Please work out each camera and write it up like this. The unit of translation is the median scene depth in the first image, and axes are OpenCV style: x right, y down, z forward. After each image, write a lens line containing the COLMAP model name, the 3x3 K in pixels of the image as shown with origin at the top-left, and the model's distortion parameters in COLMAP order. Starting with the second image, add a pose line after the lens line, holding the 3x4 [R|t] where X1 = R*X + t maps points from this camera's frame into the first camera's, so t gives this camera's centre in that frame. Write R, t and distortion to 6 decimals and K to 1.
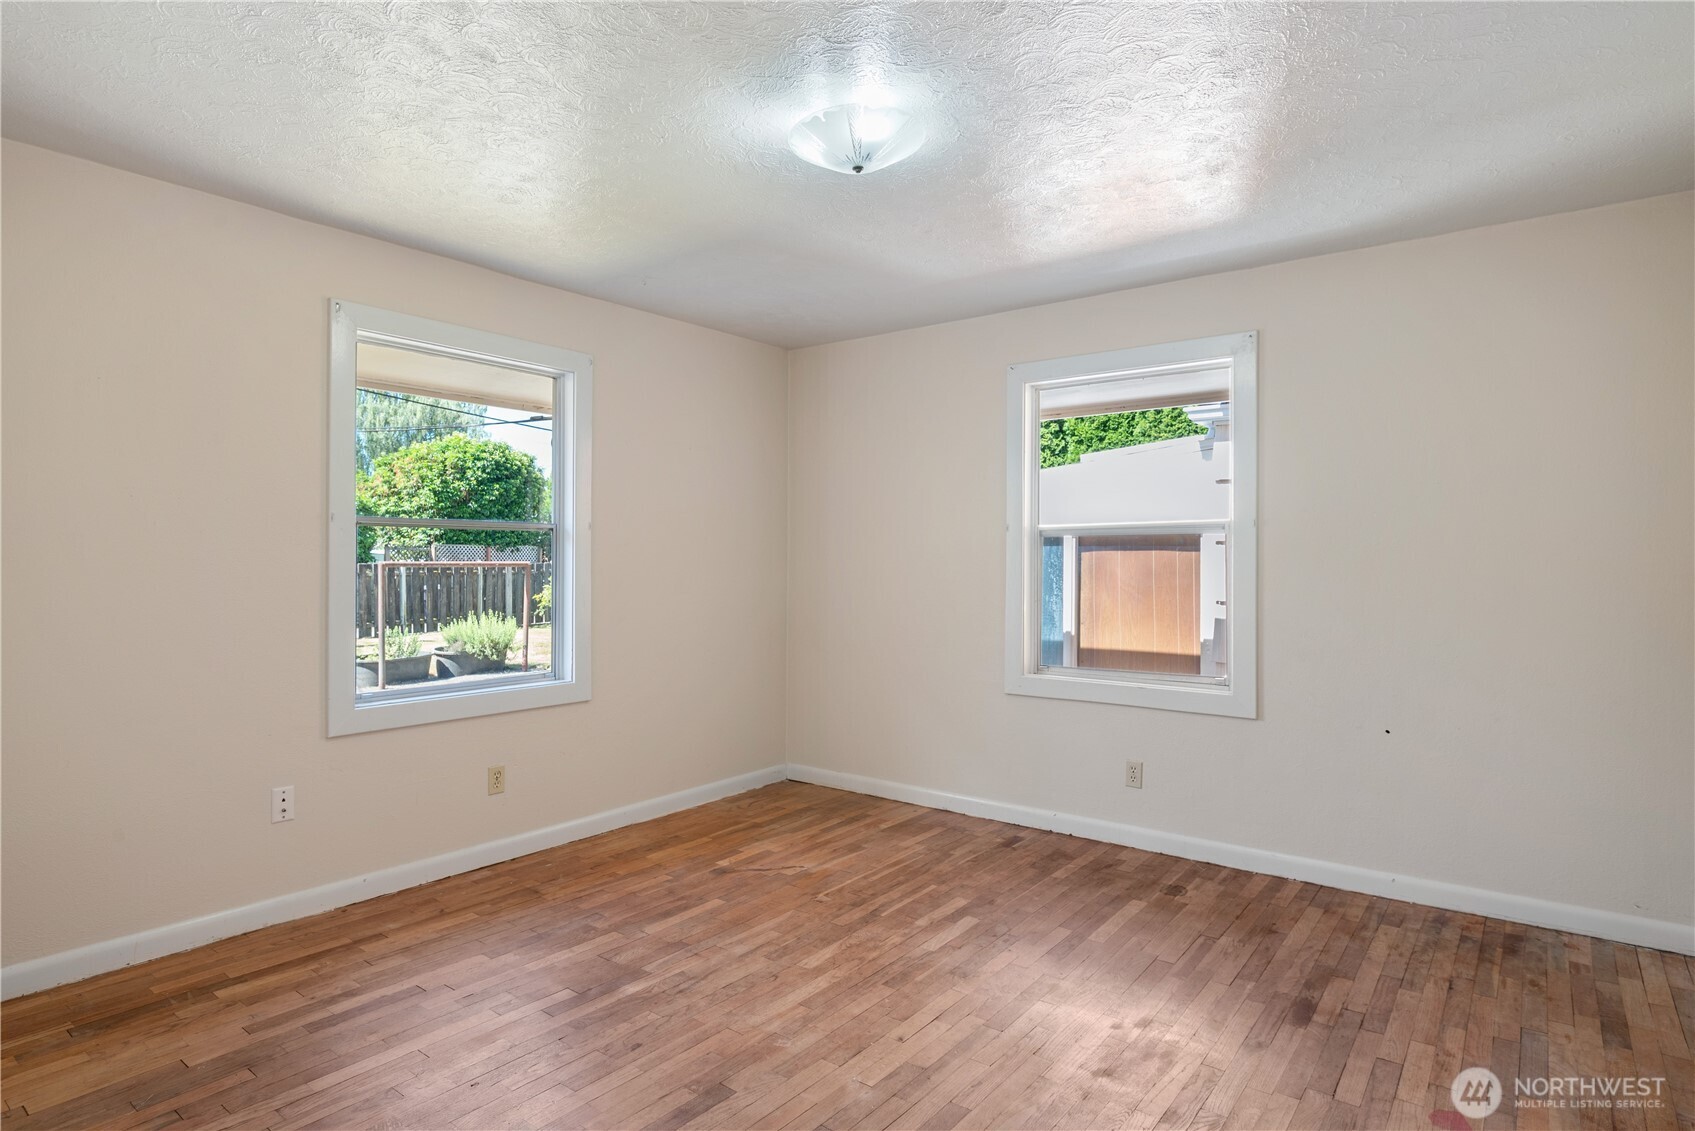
lens RADIAL K [[916.0, 0, 844.9], [0, 916.0, 557.9], [0, 0, 1]] dist [-0.000471, -0.000020]
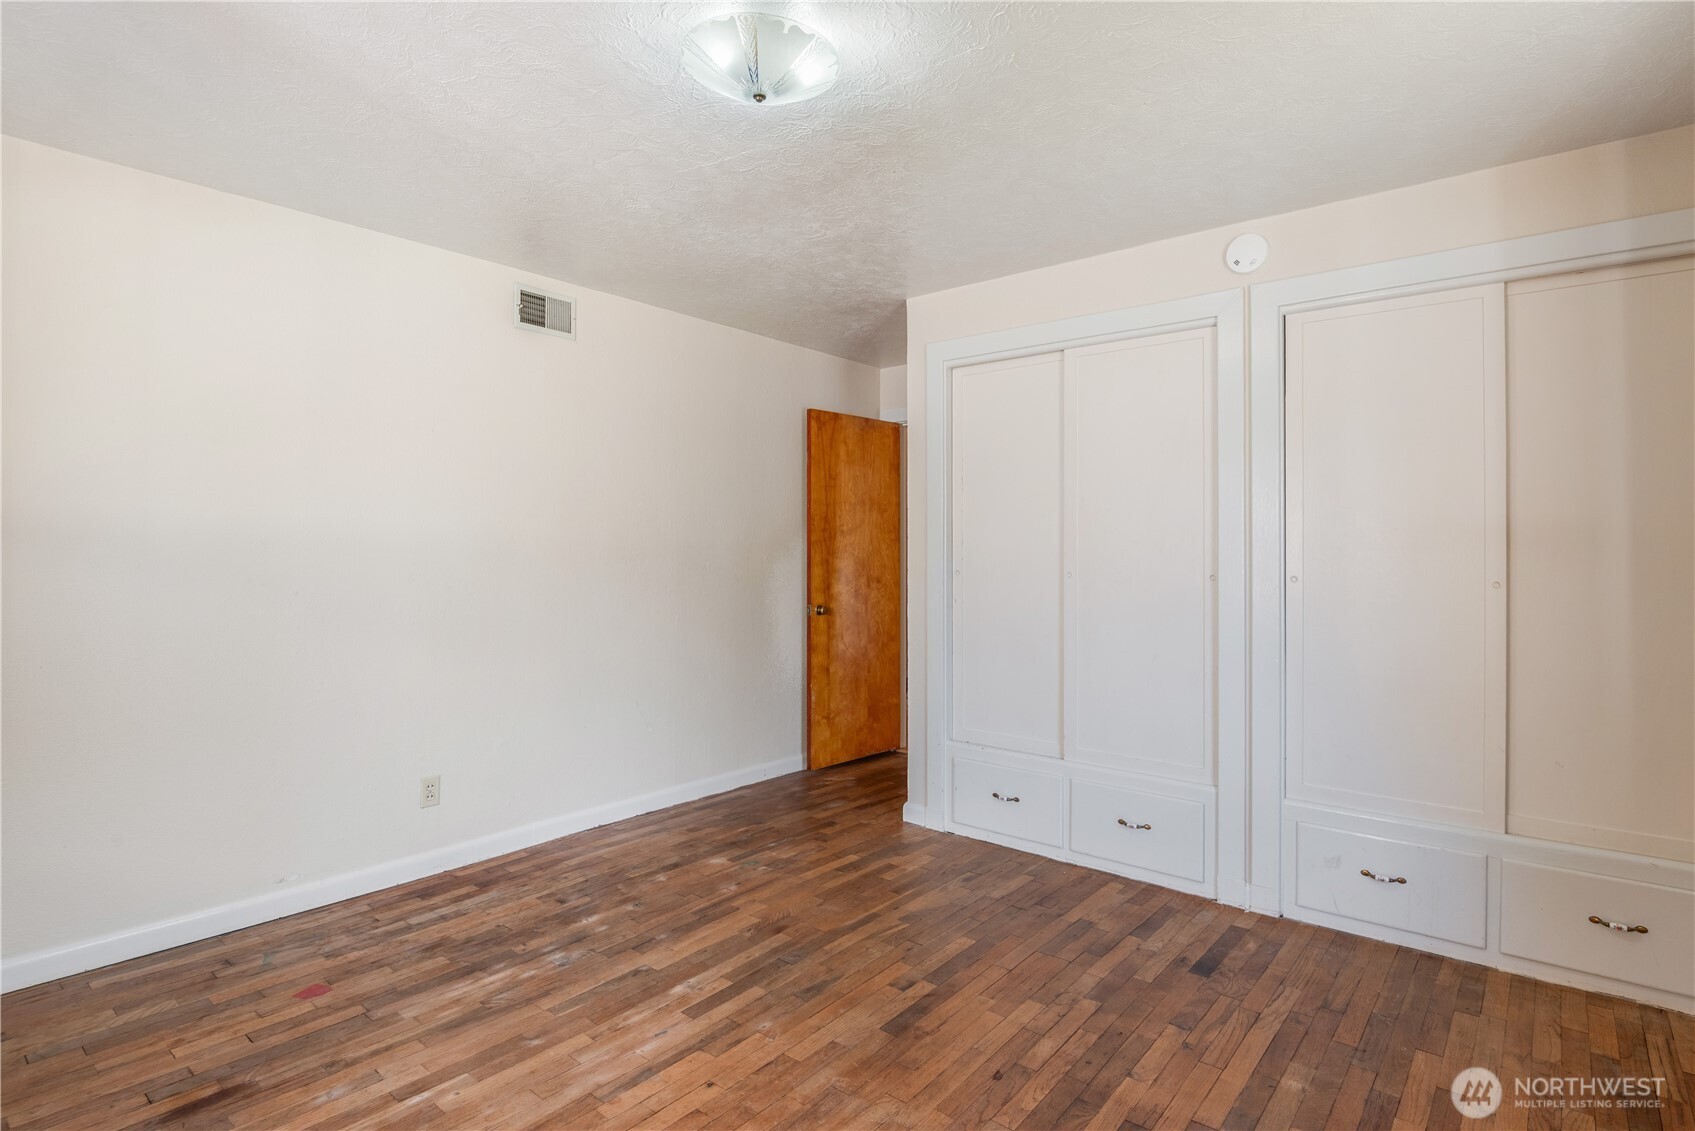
lens RADIAL K [[883.2, 0, 850.2], [0, 883.2, 548.0], [0, 0, 1]] dist [0.000841, 0.000319]
pose [[-0.999406, -0.005425, 0.034033, -0.107543], [-0.005635, 0.999965, -0.006104, 0.002716], [-0.033998, -0.006292, -0.999402, 1.937535]]
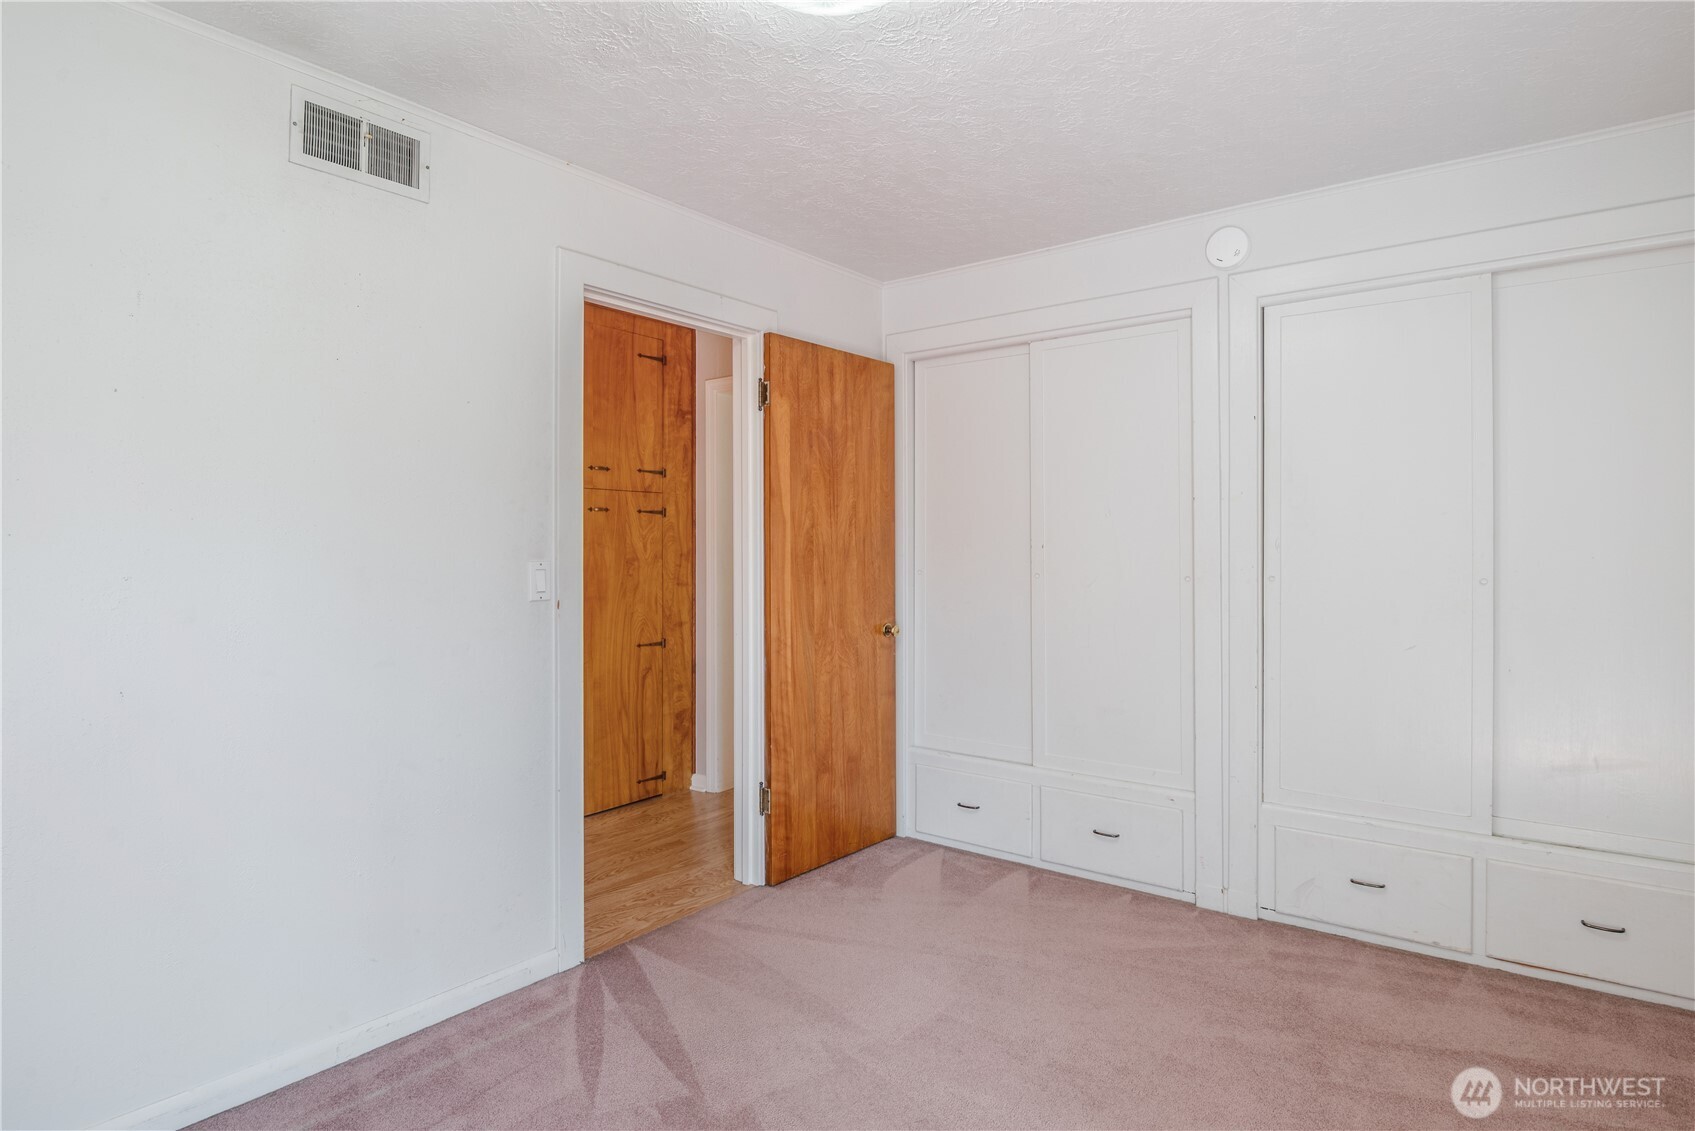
lens RADIAL K [[916.0, 0, 844.9], [0, 916.0, 557.9], [0, 0, 1]] dist [-0.000471, -0.000020]
pose [[-0.999949, 0.000668, -0.010058, -0.063739], [0.000635, 0.999994, 0.003349, 0.002563], [0.010060, 0.003342, -0.999944, 1.902843]]
